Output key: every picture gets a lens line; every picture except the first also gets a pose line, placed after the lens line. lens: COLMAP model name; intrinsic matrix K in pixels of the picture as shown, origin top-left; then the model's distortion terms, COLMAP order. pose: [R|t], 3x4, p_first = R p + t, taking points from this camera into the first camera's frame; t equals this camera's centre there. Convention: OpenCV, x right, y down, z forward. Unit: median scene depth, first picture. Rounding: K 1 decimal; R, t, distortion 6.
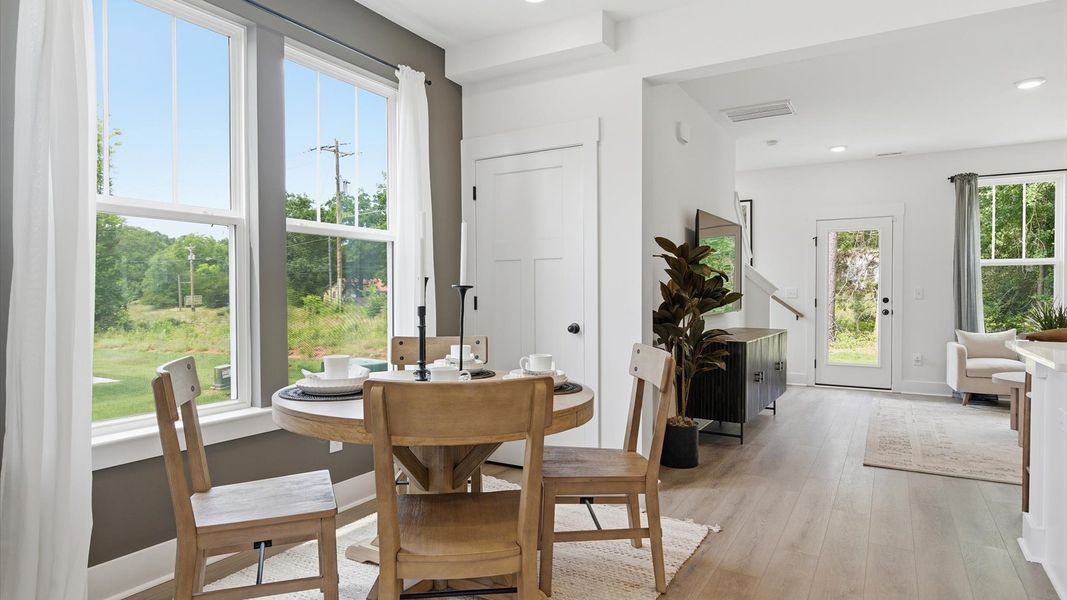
lens RADIAL K [[614.7, 0, 533.6], [0, 614.7, 299.6], [0, 0, 1]] dist [0.001443, 0.000130]
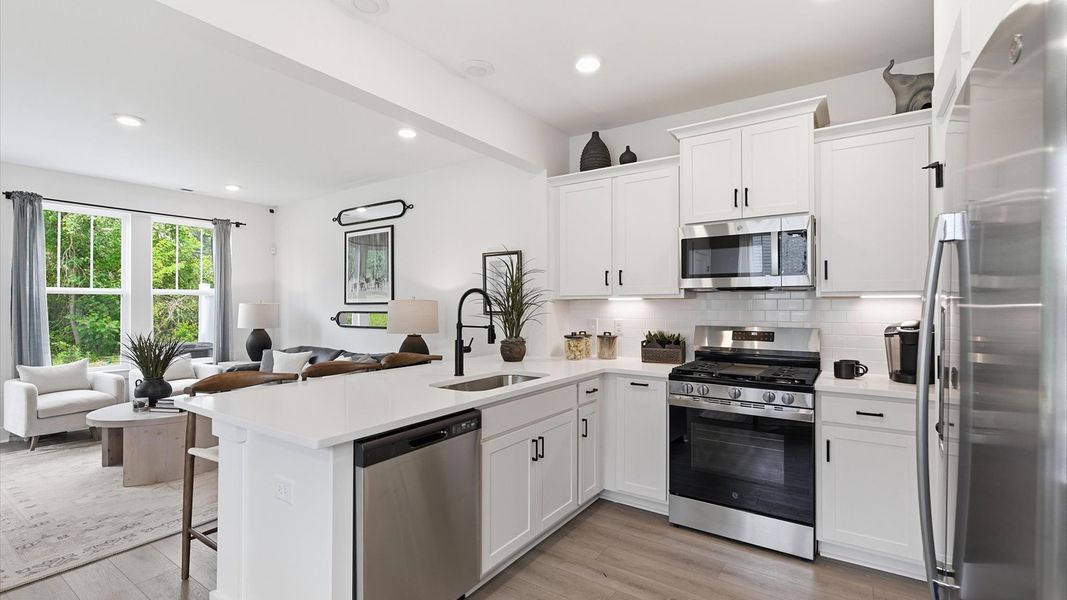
lens RADIAL K [[474.8, 0, 532.3], [0, 474.8, 302.9], [0, 0, 1]] dist [0.001088, 0.000090]
pose [[0.077804, 0.006613, 0.996947, 0.059658], [0.010760, 0.999914, -0.007472, -0.028153], [-0.996911, 0.011309, 0.077726, 0.202811]]
